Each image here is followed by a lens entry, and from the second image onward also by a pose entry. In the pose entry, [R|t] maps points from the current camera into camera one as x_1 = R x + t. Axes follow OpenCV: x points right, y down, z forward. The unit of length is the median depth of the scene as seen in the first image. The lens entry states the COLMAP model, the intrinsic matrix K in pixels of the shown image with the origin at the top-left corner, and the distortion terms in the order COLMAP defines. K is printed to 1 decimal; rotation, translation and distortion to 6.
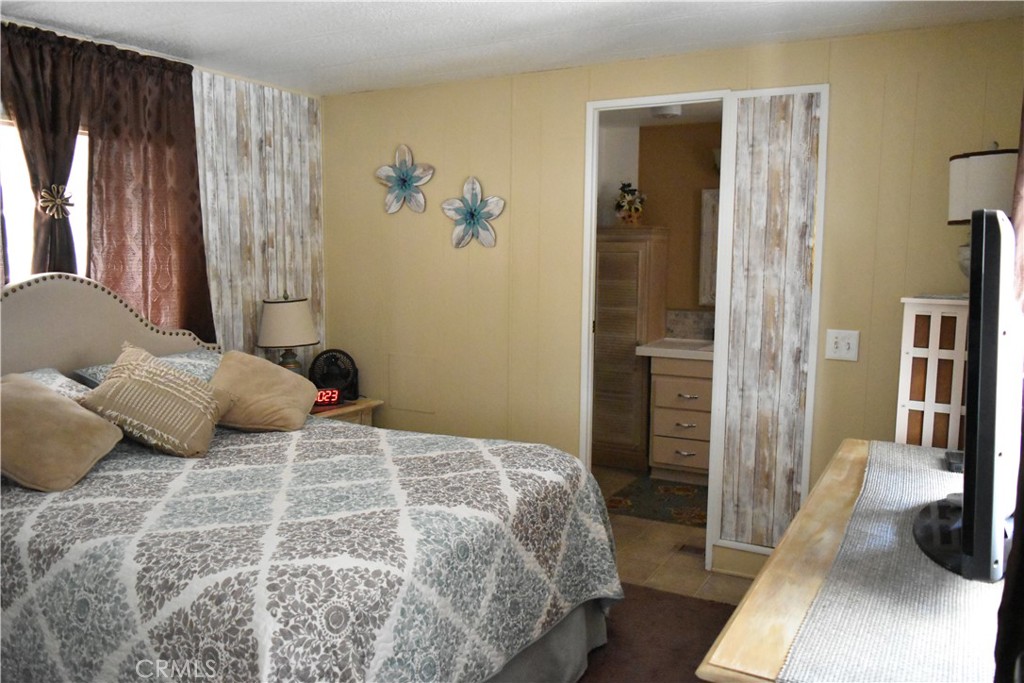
lens RADIAL K [[790.3, 0, 517.4], [0, 790.3, 339.8], [0, 0, 1]] dist [-0.019561, 0.011381]
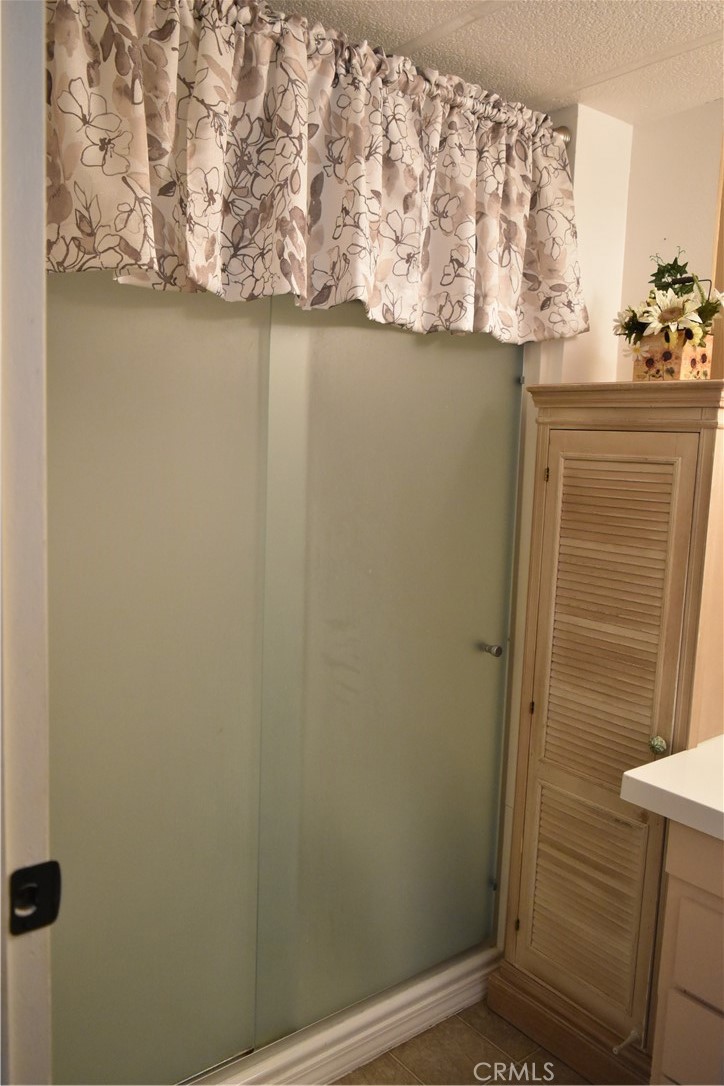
lens RADIAL K [[838.2, 0, 362.0], [0, 838.2, 543.0], [0, 0, 1]] dist [-0.019561, 0.011381]
pose [[0.923767, 0.072113, -0.376105, 0.163142], [-0.071495, 0.997319, 0.015622, -0.073529], [0.376223, 0.012459, 0.926445, 0.626746]]
